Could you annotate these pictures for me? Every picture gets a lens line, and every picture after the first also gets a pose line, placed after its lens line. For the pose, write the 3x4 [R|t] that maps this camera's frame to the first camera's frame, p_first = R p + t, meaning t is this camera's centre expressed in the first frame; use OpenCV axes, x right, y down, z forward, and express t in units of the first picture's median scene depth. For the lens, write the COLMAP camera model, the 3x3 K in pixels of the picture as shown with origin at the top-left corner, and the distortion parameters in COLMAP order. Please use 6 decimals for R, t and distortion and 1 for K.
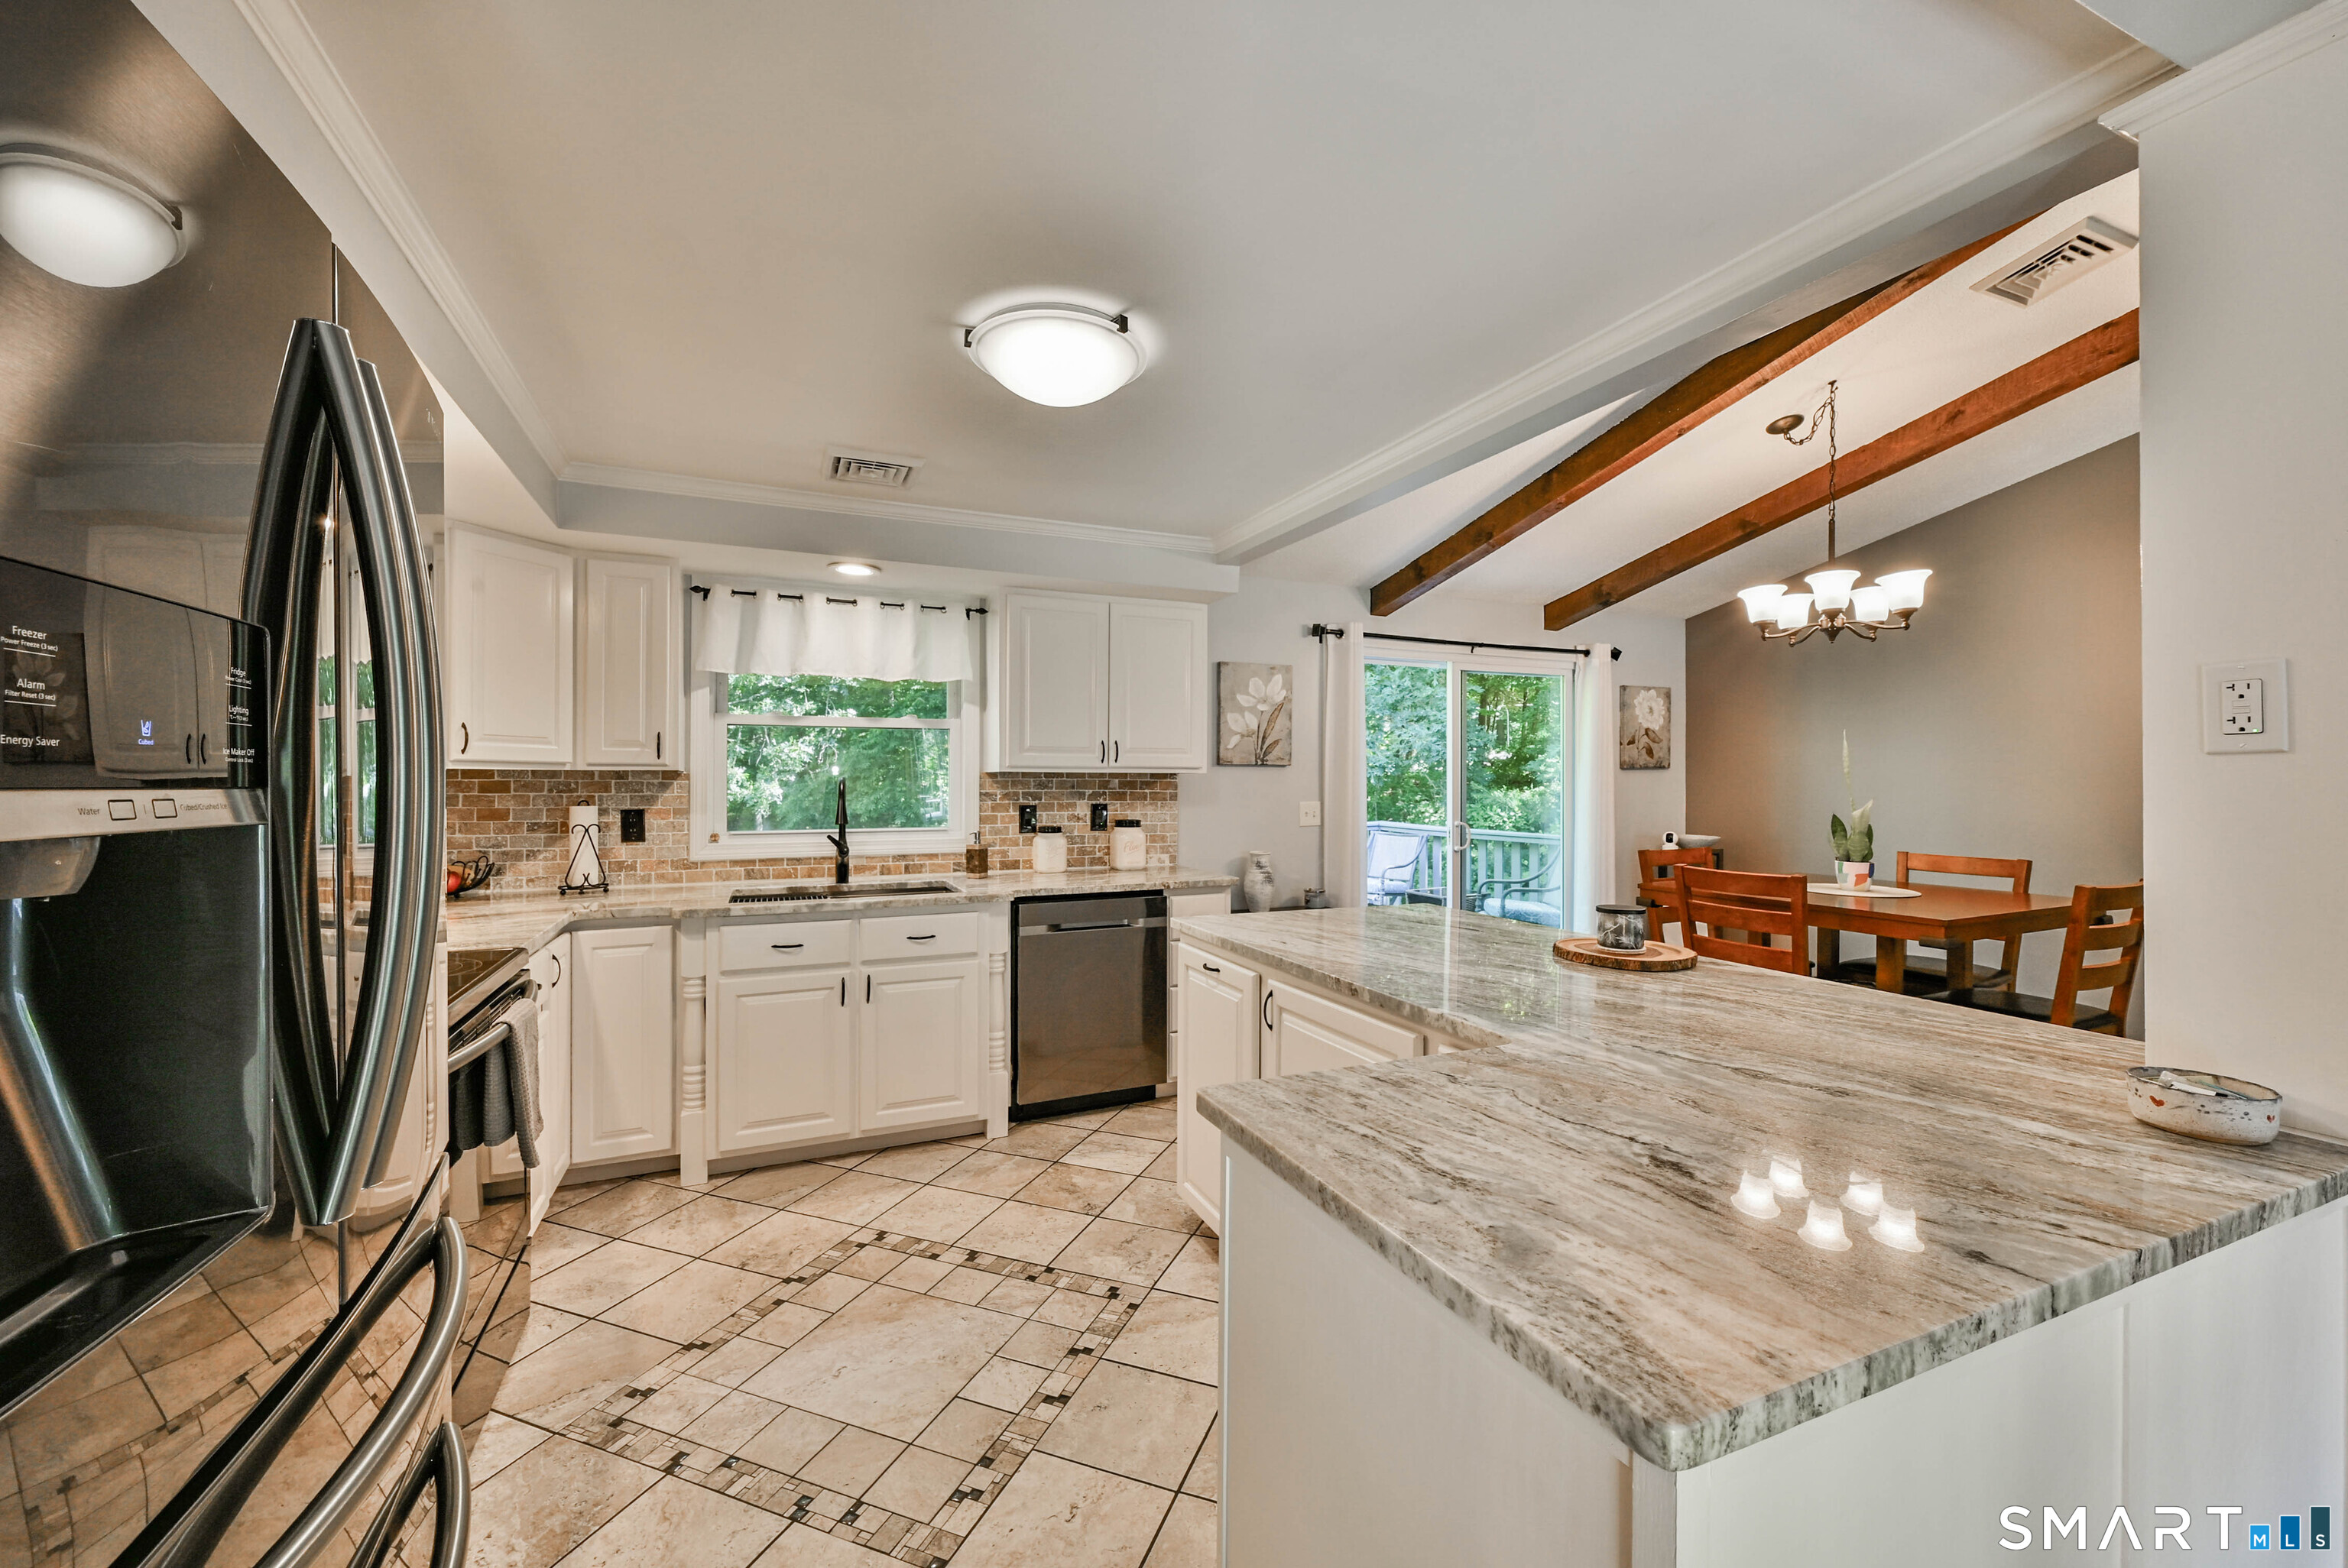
lens RADIAL K [[928.6, 0, 1168.2], [0, 928.6, 797.6], [0, 0, 1]] dist [-0.001066, -0.000396]
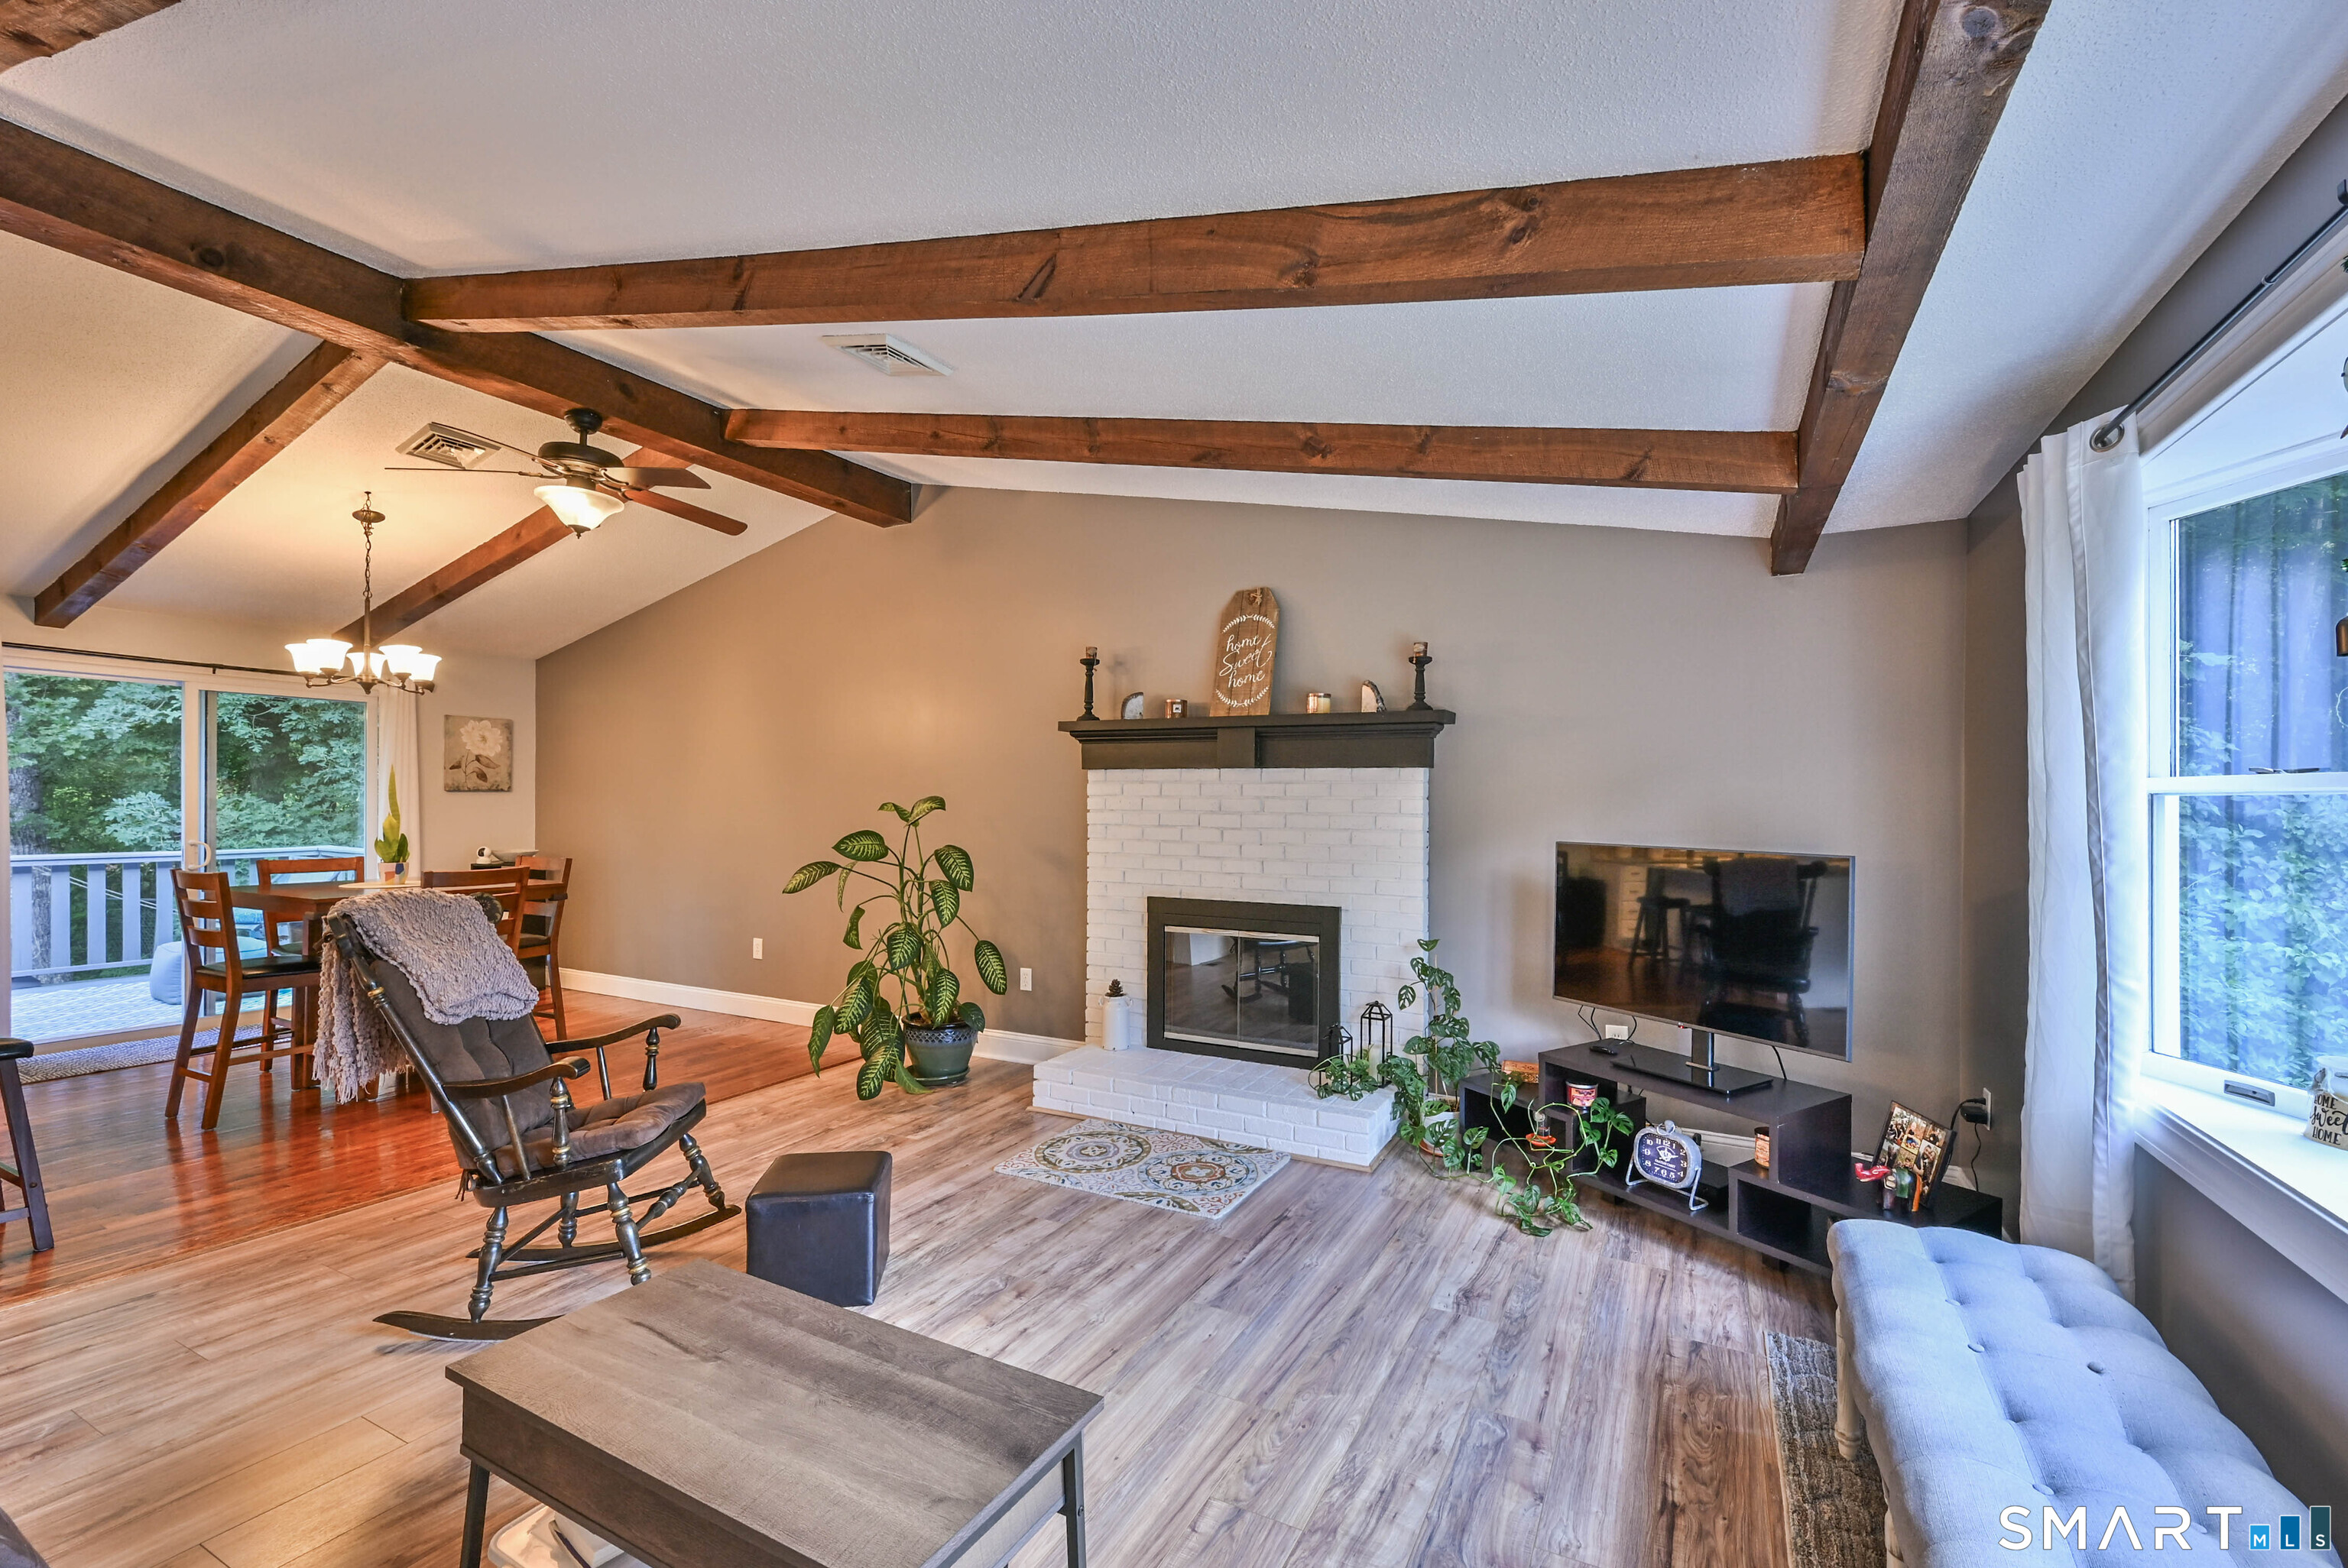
lens RADIAL K [[984.8, 0, 1197.4], [0, 984.8, 802.7], [0, 0, 1]] dist [0.003622, -0.002298]
pose [[0.772468, 0.004207, 0.635039, 0.583819], [0.008707, 0.999814, -0.017215, 0.015300], [-0.634994, 0.018828, 0.772288, -0.623870]]
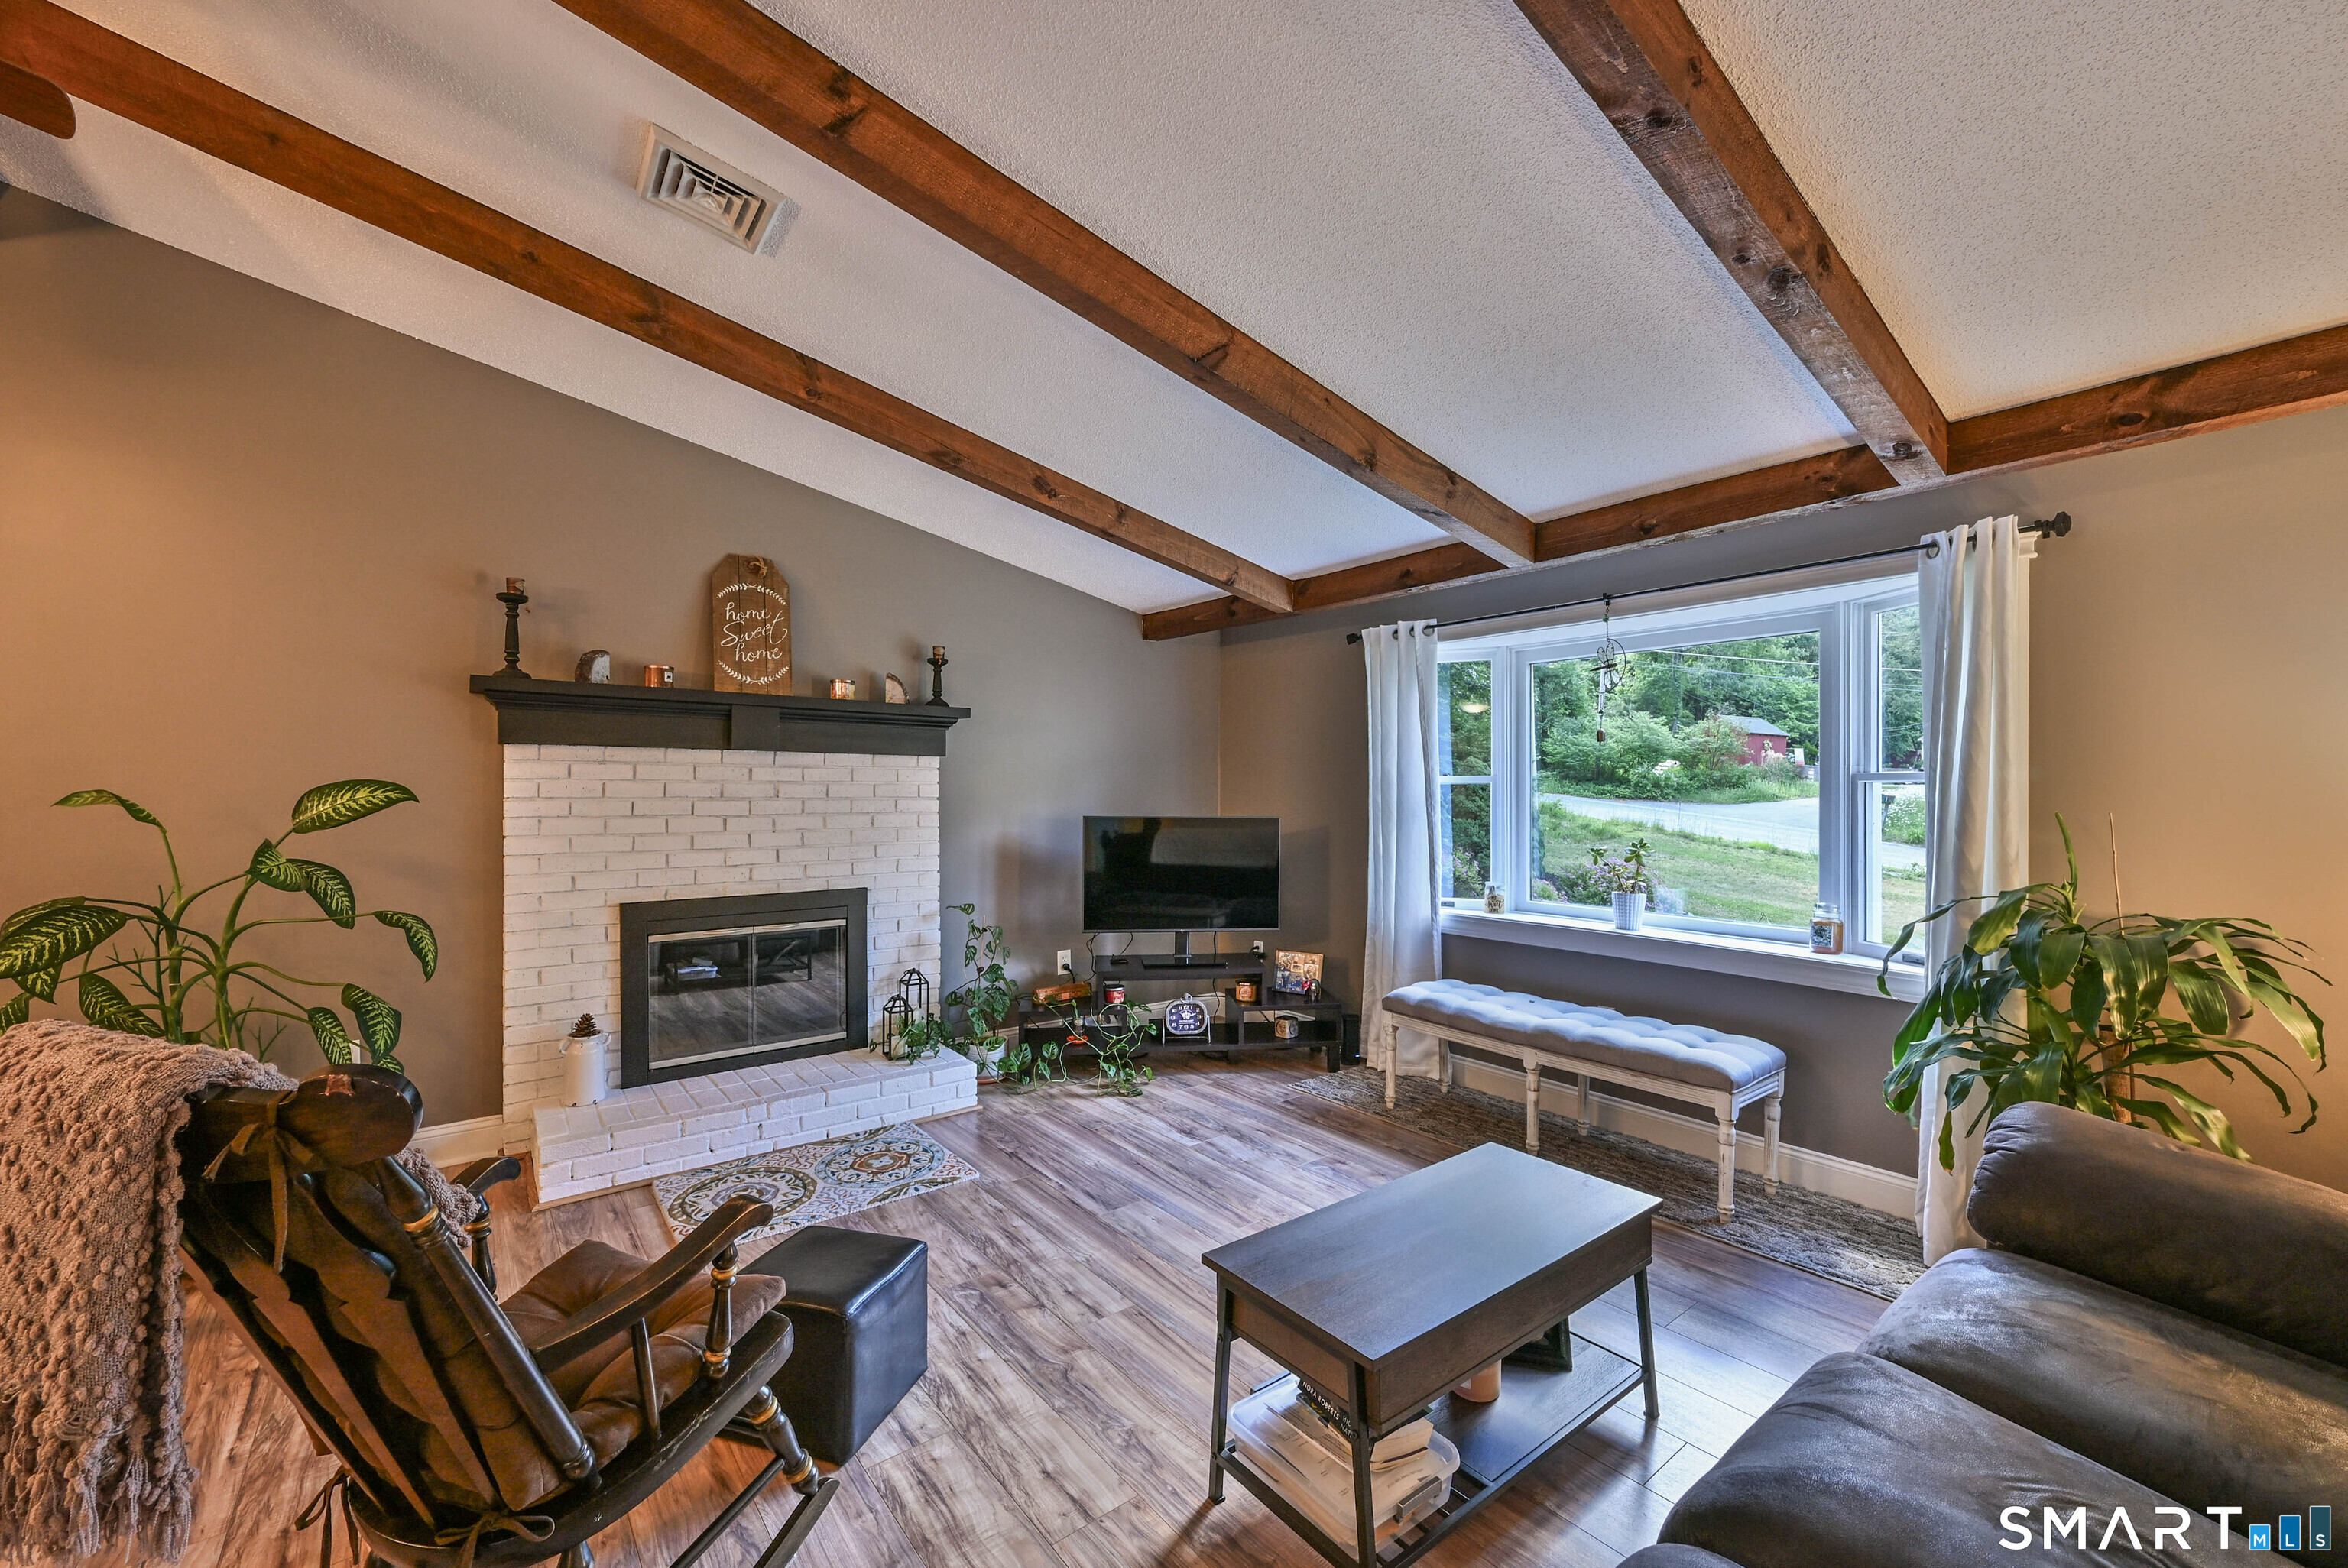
lens RADIAL K [[928.6, 0, 1187.5], [0, 928.6, 787.0], [0, 0, 1]] dist [-0.001066, -0.000396]
pose [[-0.253589, -0.000573, 0.967312, 0.295805], [0.018647, 0.999811, 0.005481, -0.000218], [-0.967132, 0.019427, -0.253530, -0.028458]]
